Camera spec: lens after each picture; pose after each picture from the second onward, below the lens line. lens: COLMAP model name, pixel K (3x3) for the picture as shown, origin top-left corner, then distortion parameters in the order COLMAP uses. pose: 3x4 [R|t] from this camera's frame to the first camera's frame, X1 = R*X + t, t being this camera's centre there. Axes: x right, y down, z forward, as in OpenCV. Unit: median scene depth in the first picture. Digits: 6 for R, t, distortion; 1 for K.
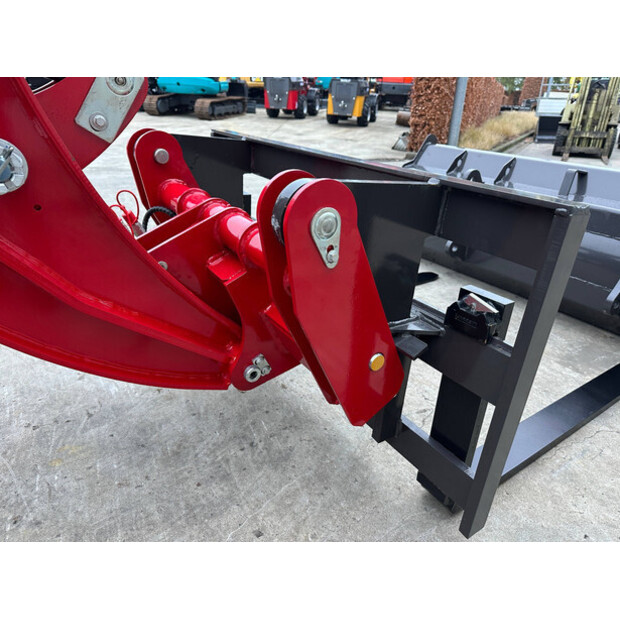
lens RADIAL K [[438.9, 0, 310.0], [0, 438.9, 310.0], [0, 0, 1]] dist [0.027907, -0.024068]
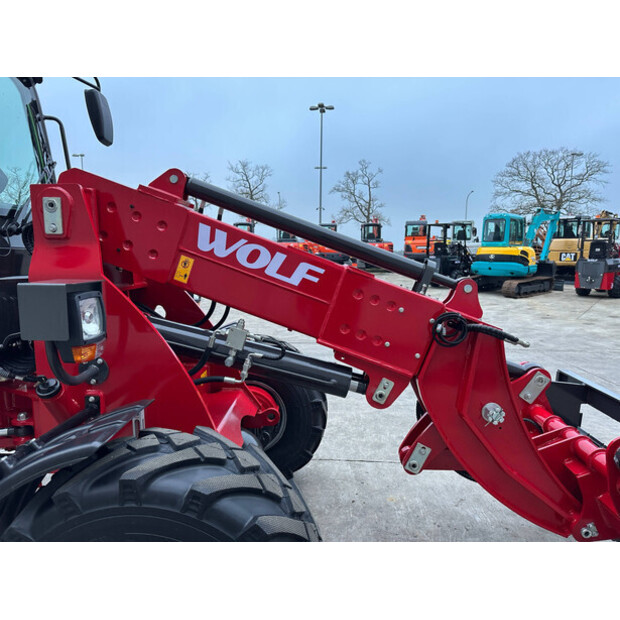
lens RADIAL K [[438.9, 0, 310.0], [0, 438.9, 310.0], [0, 0, 1]] dist [0.027907, -0.024068]
pose [[0.813498, 0.050354, -0.579384, -0.005935], [-0.240224, 0.936376, -0.255913, 0.003567], [0.529636, 0.347367, 0.773836, -0.144865]]
